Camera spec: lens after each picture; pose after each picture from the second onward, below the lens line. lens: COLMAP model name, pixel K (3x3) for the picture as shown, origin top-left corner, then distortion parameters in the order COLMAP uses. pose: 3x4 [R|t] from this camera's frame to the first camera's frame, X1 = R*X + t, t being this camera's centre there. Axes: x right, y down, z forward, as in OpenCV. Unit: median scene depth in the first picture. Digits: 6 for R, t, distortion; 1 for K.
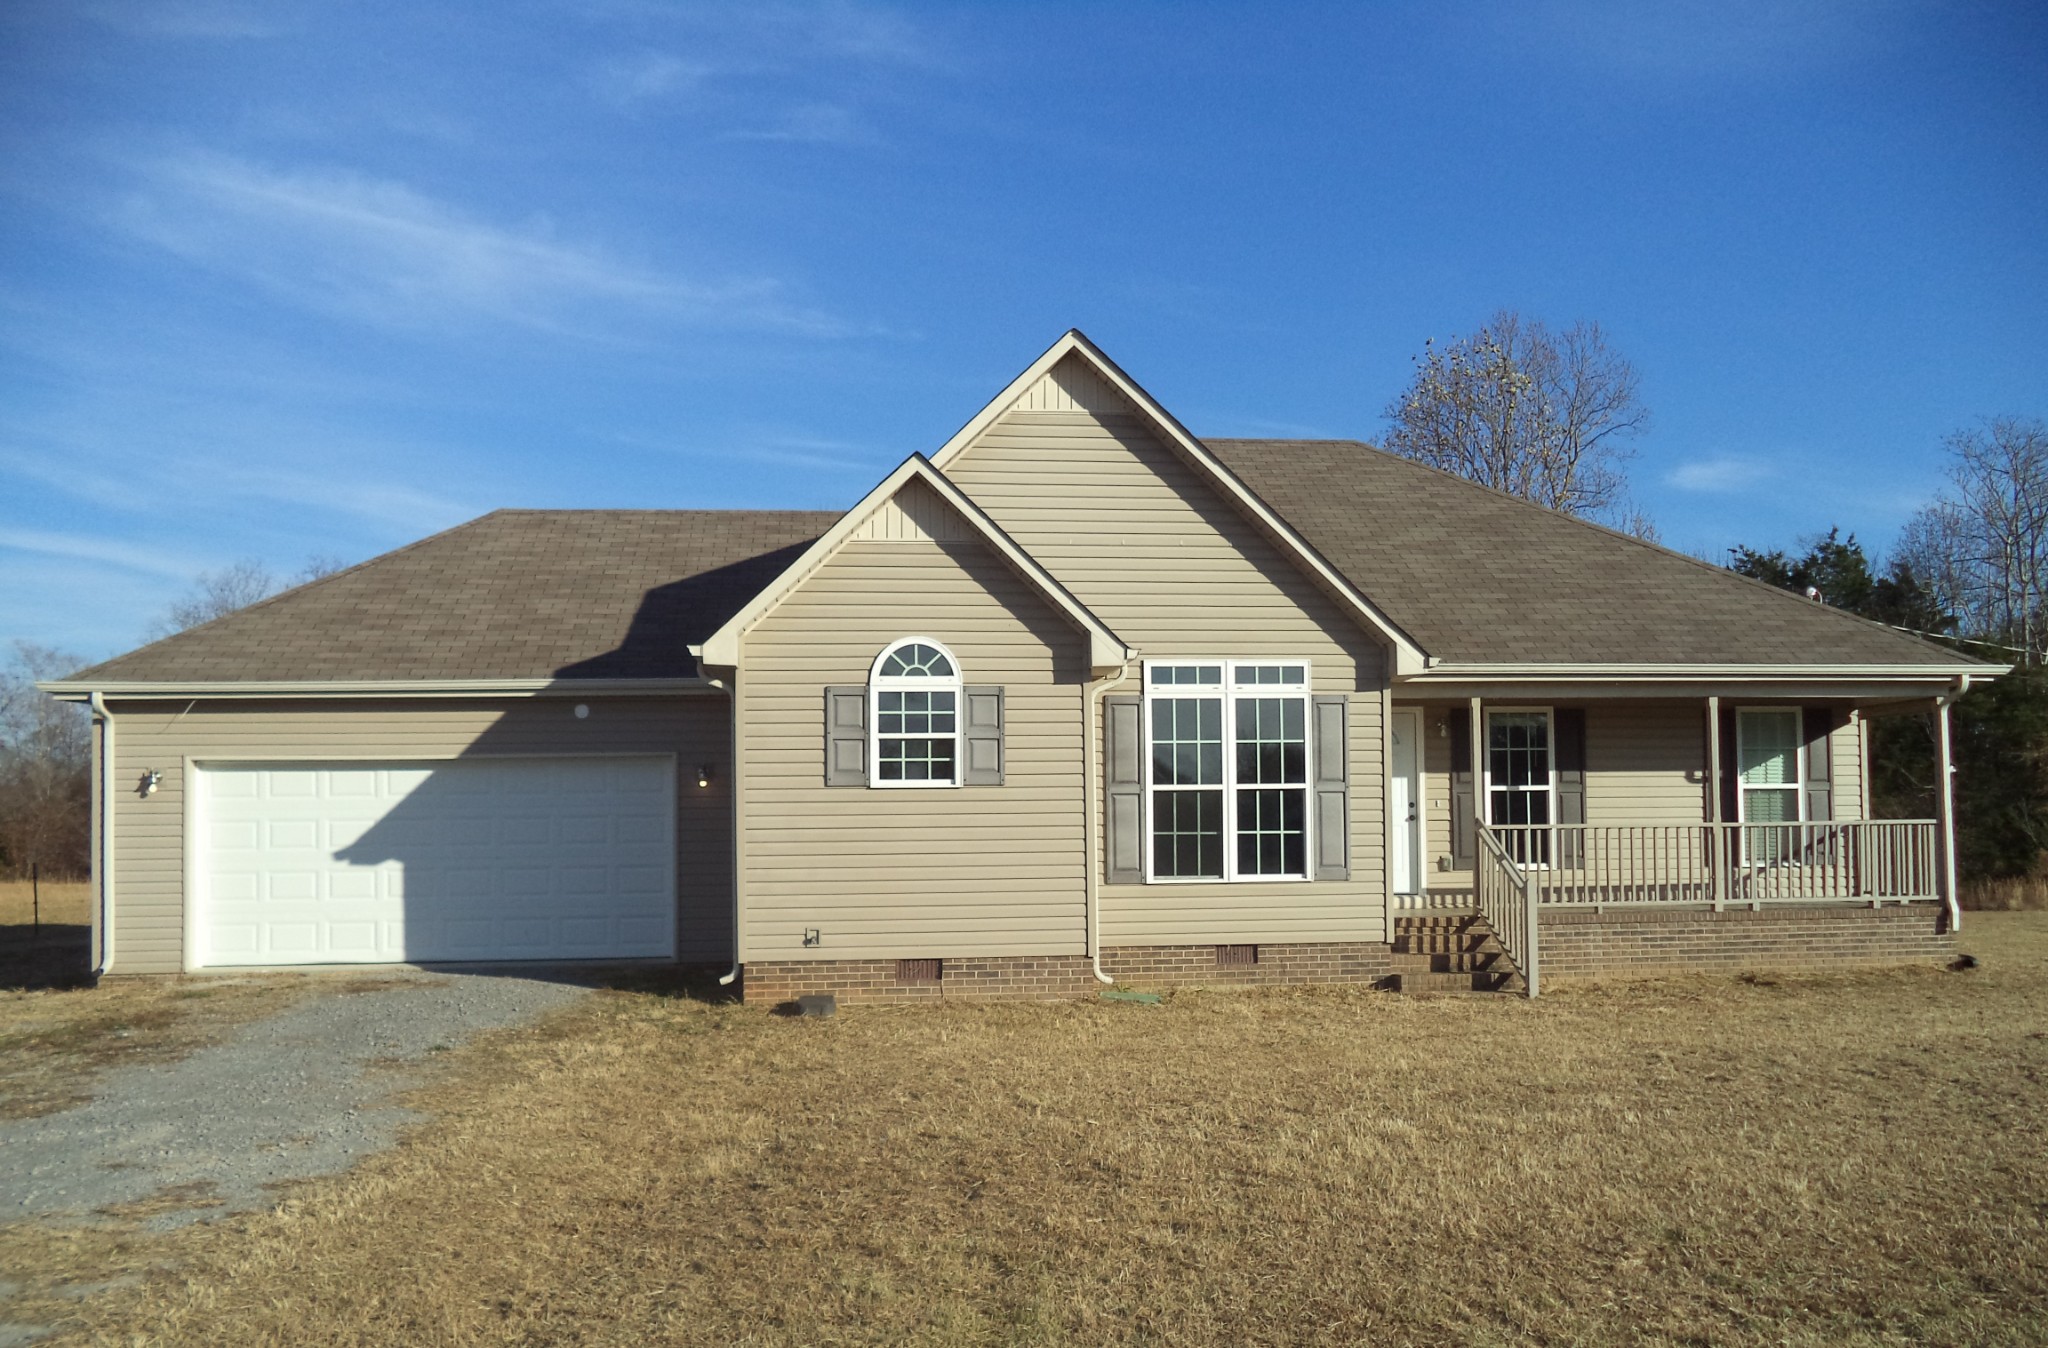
lens RADIAL K [[1586.8, 0, 946.9], [0, 1586.8, 724.9], [0, 0, 1]] dist [-0.053244, 0.000205]
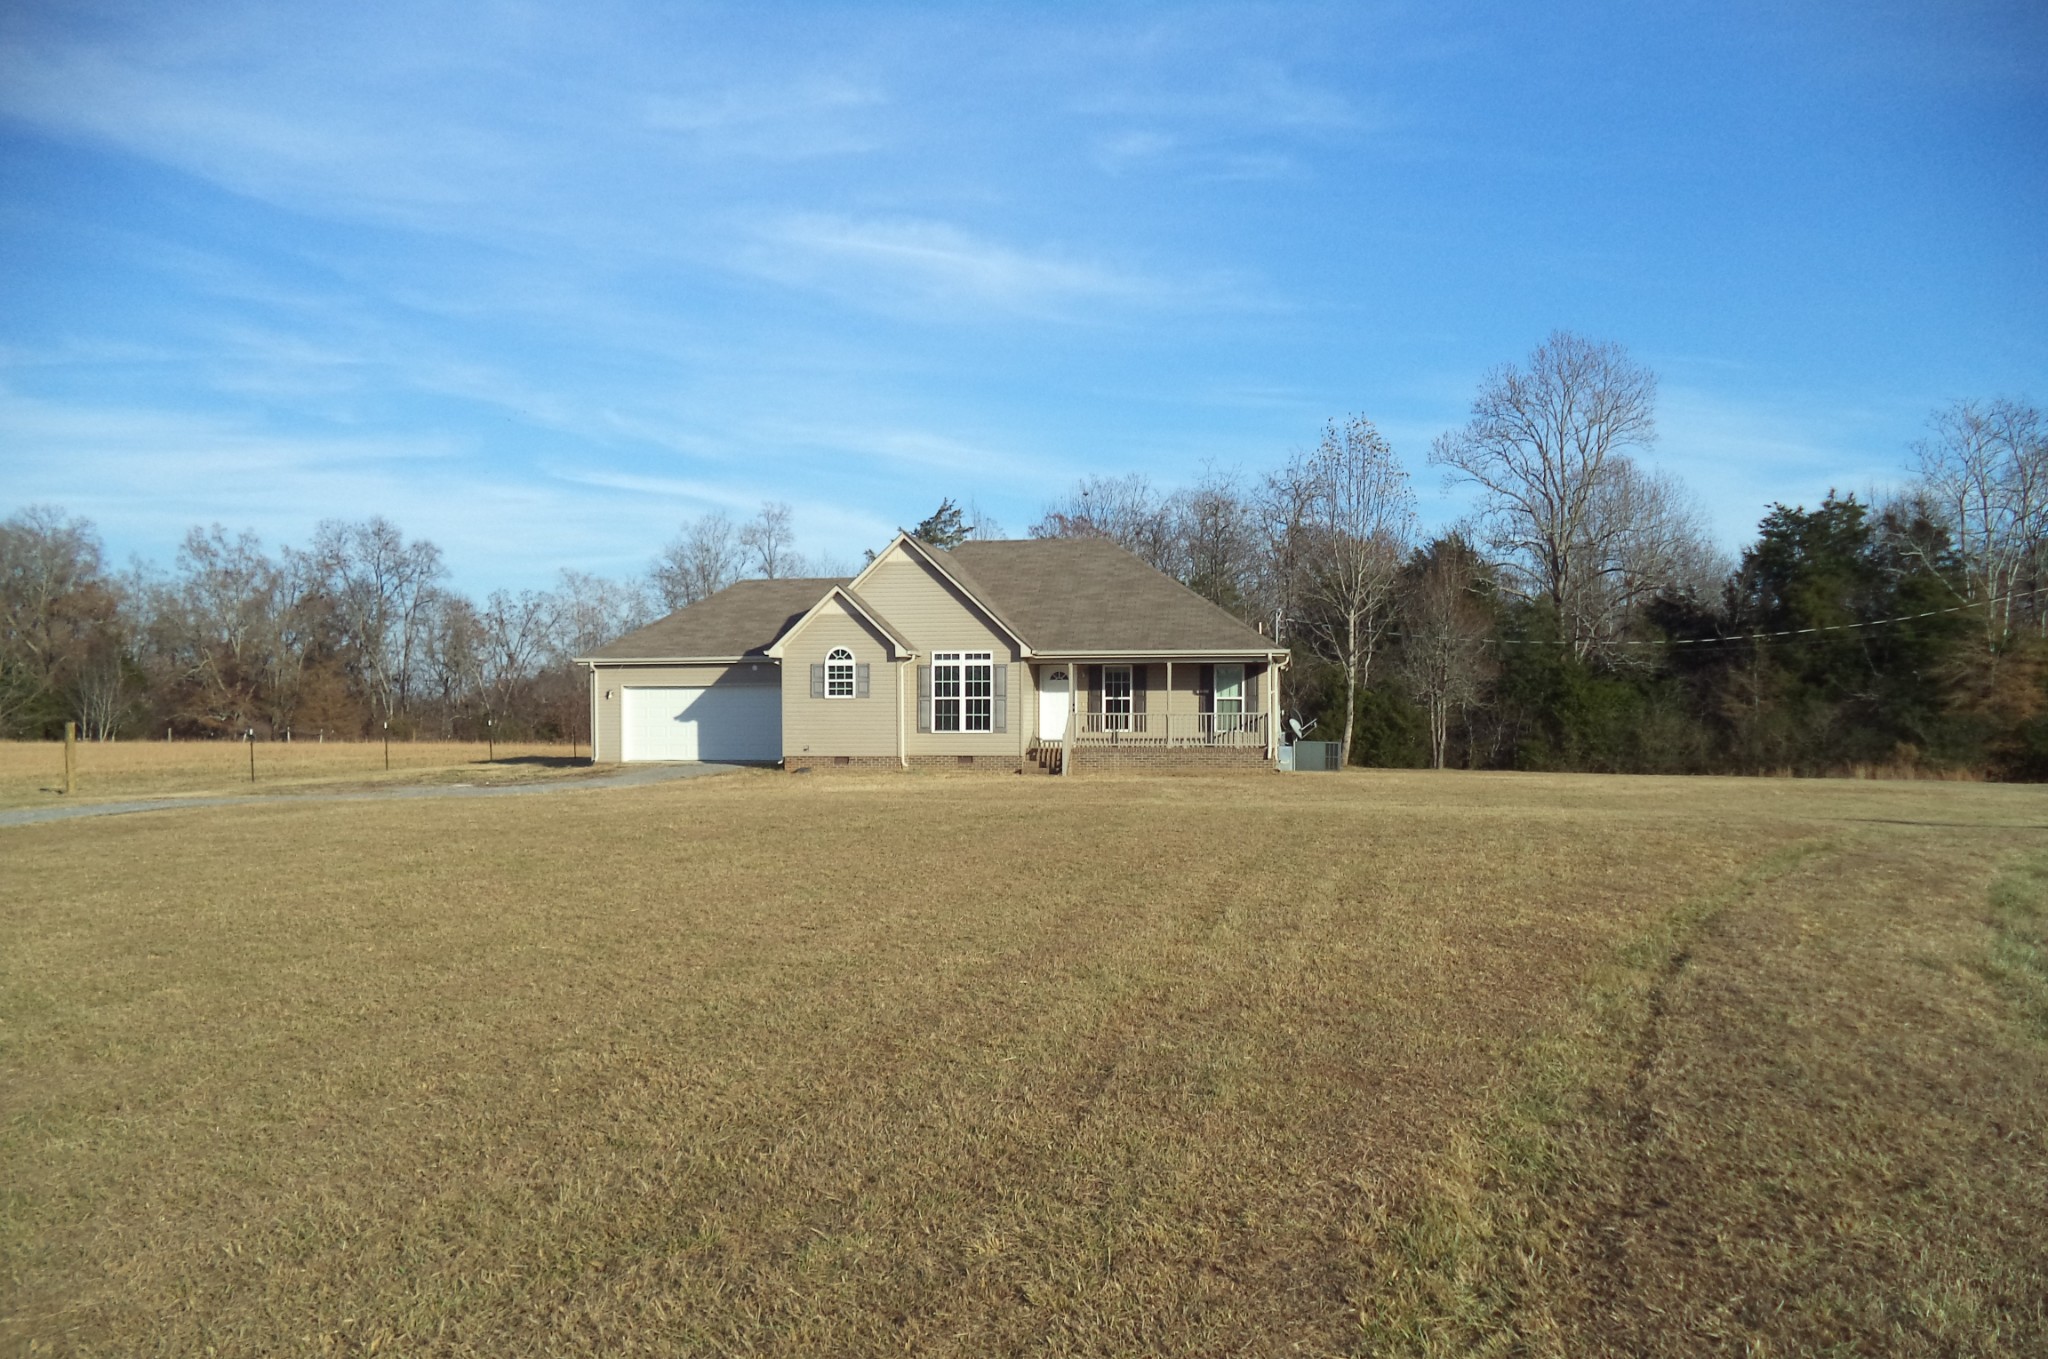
lens RADIAL K [[1620.7, 0, 1024.0], [0, 1620.7, 679.5], [0, 0, 1]] dist [-0.235387, -0.000487]
pose [[0.967484, 0.002590, -0.252919, 0.981107], [0.008358, 0.999074, 0.042202, -0.108824], [0.252794, -0.042944, 0.966567, -1.656615]]
